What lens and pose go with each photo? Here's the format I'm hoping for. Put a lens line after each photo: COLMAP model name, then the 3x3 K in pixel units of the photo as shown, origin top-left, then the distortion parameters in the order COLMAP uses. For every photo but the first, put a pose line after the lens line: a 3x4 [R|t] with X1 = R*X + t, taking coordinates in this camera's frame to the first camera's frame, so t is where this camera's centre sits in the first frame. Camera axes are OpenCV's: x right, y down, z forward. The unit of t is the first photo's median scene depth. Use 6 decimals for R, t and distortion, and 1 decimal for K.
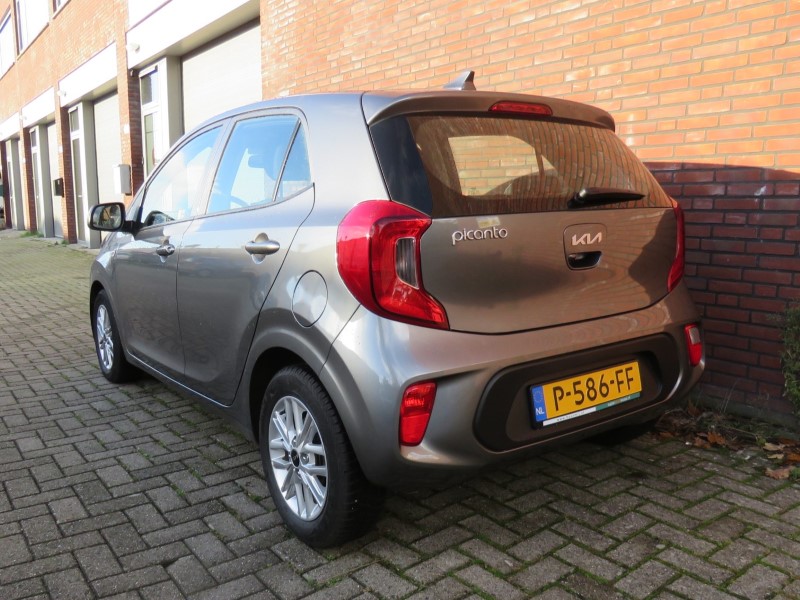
lens RADIAL K [[683.8, 0, 400.0], [0, 683.8, 300.0], [0, 0, 1]] dist [-0.006908, -0.002713]
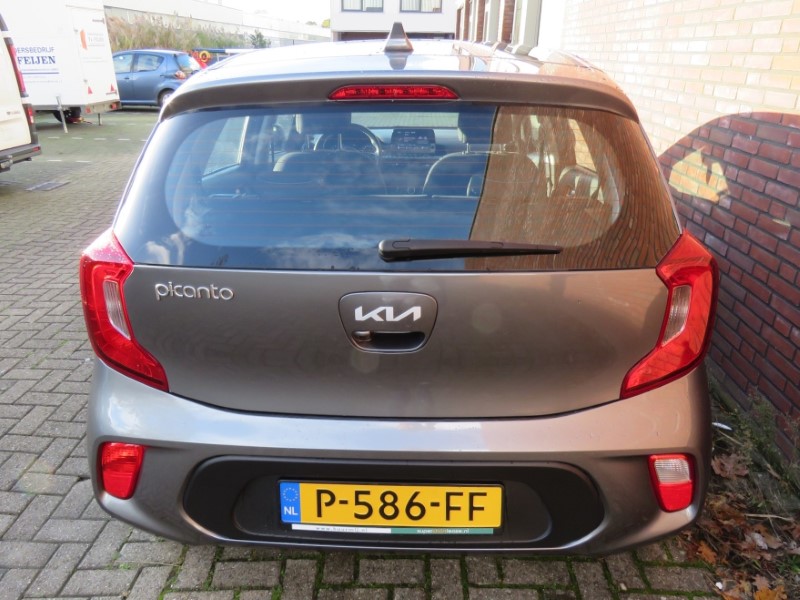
lens RADIAL K [[595.0, 0, 400.0], [0, 595.0, 300.0], [0, 0, 1]] dist [-0.000789, -0.000623]
pose [[0.787010, 0.247516, -0.565111, 0.605425], [-0.103082, 0.955871, 0.275109, -0.262106], [0.608267, -0.158261, 0.777795, 0.551904]]
